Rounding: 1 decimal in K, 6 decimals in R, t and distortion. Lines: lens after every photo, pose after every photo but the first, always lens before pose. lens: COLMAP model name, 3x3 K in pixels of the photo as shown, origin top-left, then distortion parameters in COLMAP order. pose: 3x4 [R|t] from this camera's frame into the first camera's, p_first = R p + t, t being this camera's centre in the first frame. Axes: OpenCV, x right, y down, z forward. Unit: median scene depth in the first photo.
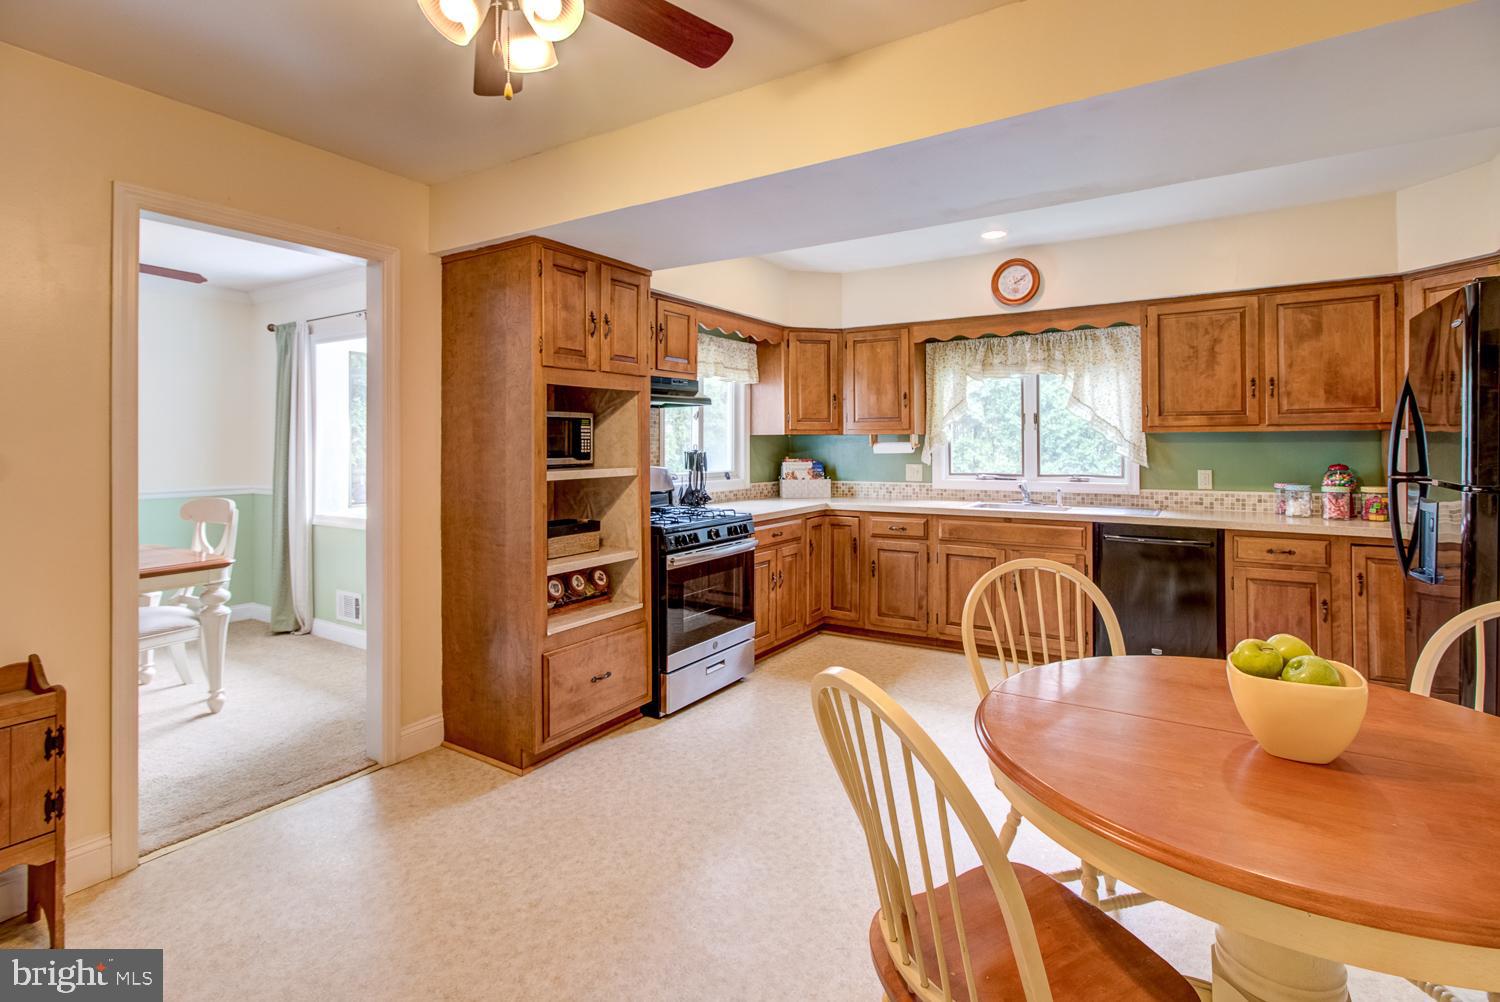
lens RADIAL K [[695.2, 0, 761.2], [0, 695.2, 437.9], [0, 0, 1]] dist [-0.014000, 0.009483]
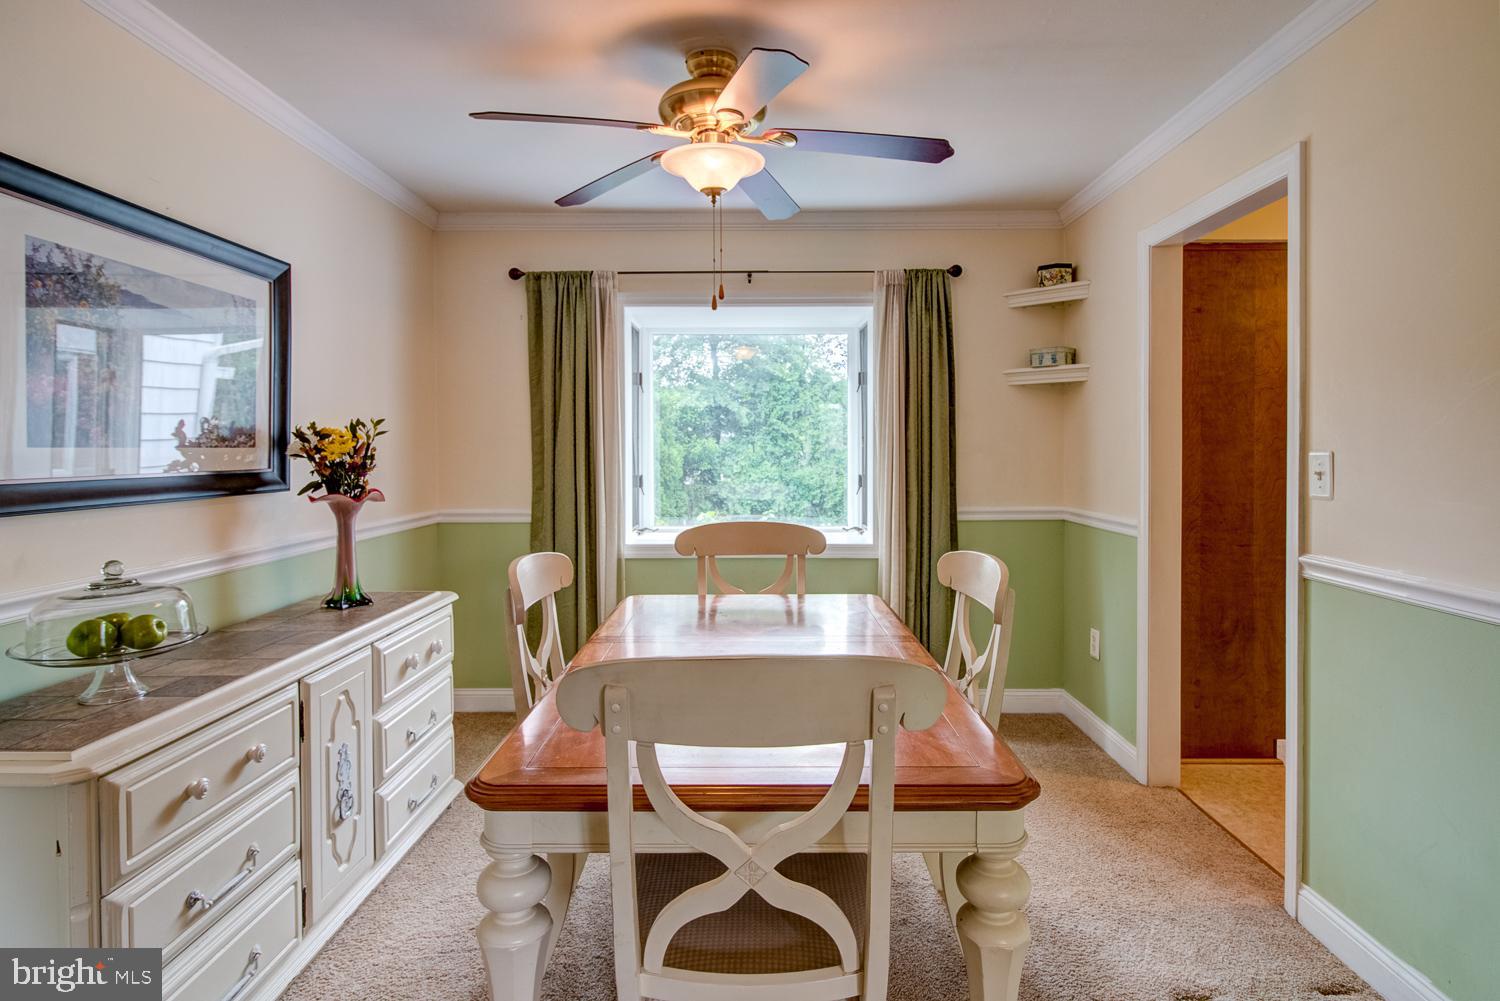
lens RADIAL K [[772.8, 0, 742.5], [0, 772.8, 460.9], [0, 0, 1]] dist [-0.014479, -0.000753]
pose [[0.860890, -0.007702, 0.508732, -1.033154], [-0.004138, 0.999746, 0.022139, 0.006804], [-0.508774, -0.021164, 0.860640, 0.273650]]
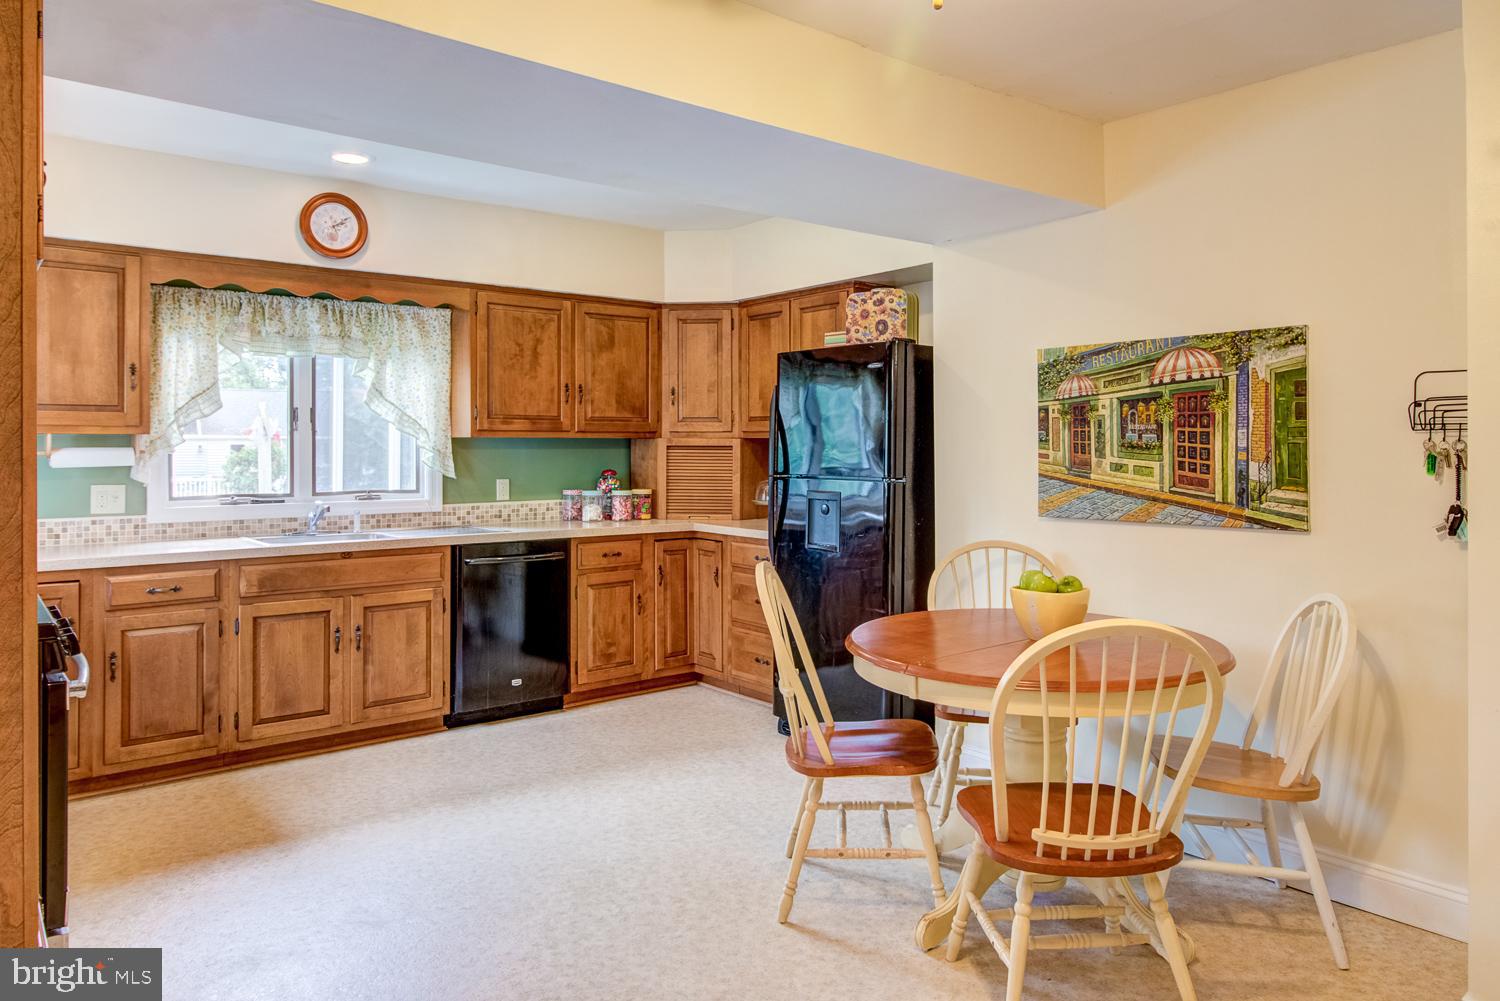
lens RADIAL K [[986.9, 0, 782.2], [0, 986.9, 445.5], [0, 0, 1]] dist [-0.048641, -0.005471]
pose [[0.295494, 0.005837, 0.955327, -0.477692], [-0.007189, 0.999967, -0.003886, 0.004435], [-0.955317, -0.005719, 0.295526, 0.263261]]
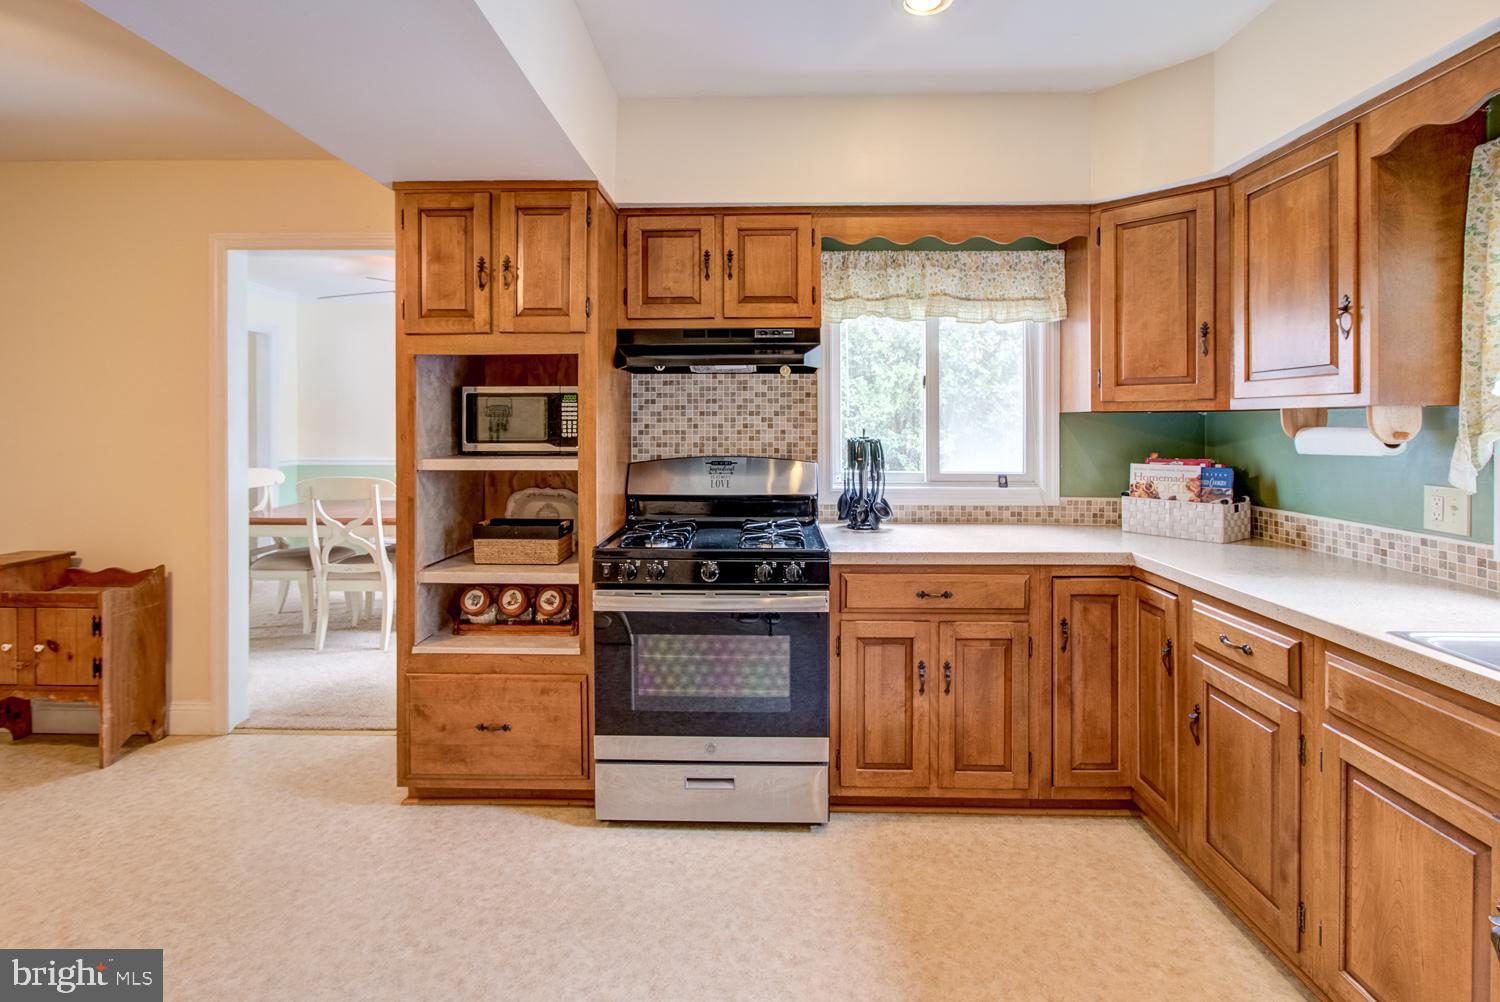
lens RADIAL K [[695.2, 0, 747.6], [0, 695.2, 428.5], [0, 0, 1]] dist [-0.014000, 0.009483]
pose [[0.527120, 0.010219, -0.849729, 0.412560], [0.003414, 0.999894, 0.014143, 0.000410], [0.849784, -0.010356, 0.527029, 0.601389]]
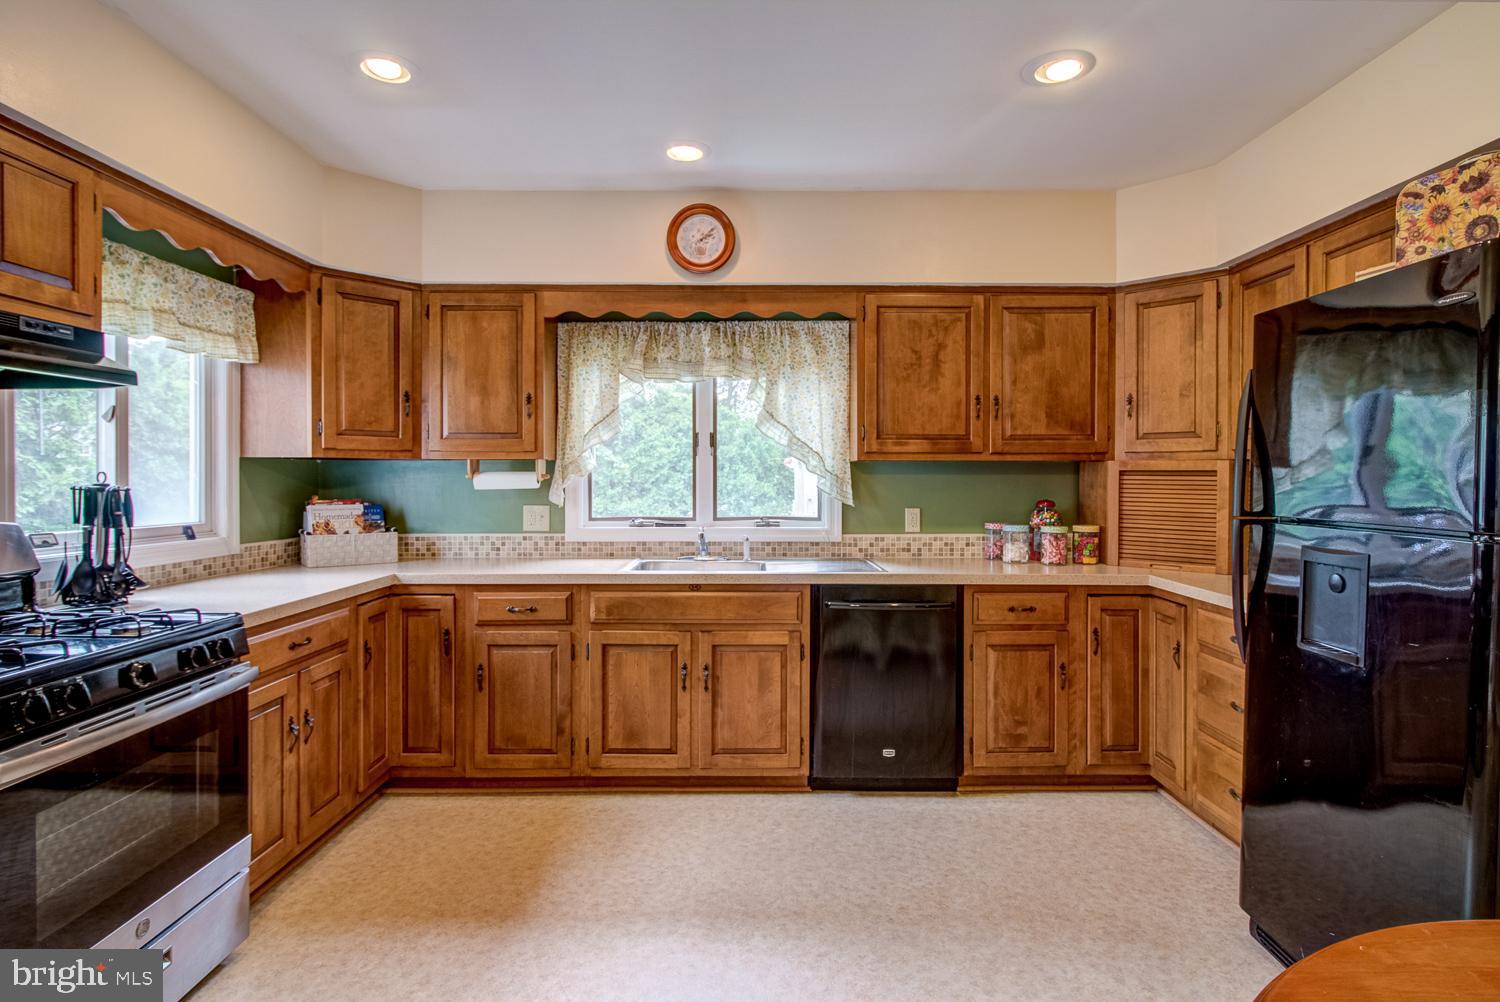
lens RADIAL K [[772.8, 0, 753.3], [0, 772.8, 484.3], [0, 0, 1]] dist [-0.014479, -0.000753]
pose [[0.843476, 0.000069, 0.537166, 0.000446], [-0.008603, 0.999873, 0.013380, 0.007678], [-0.537097, -0.015907, 0.843370, 0.335540]]
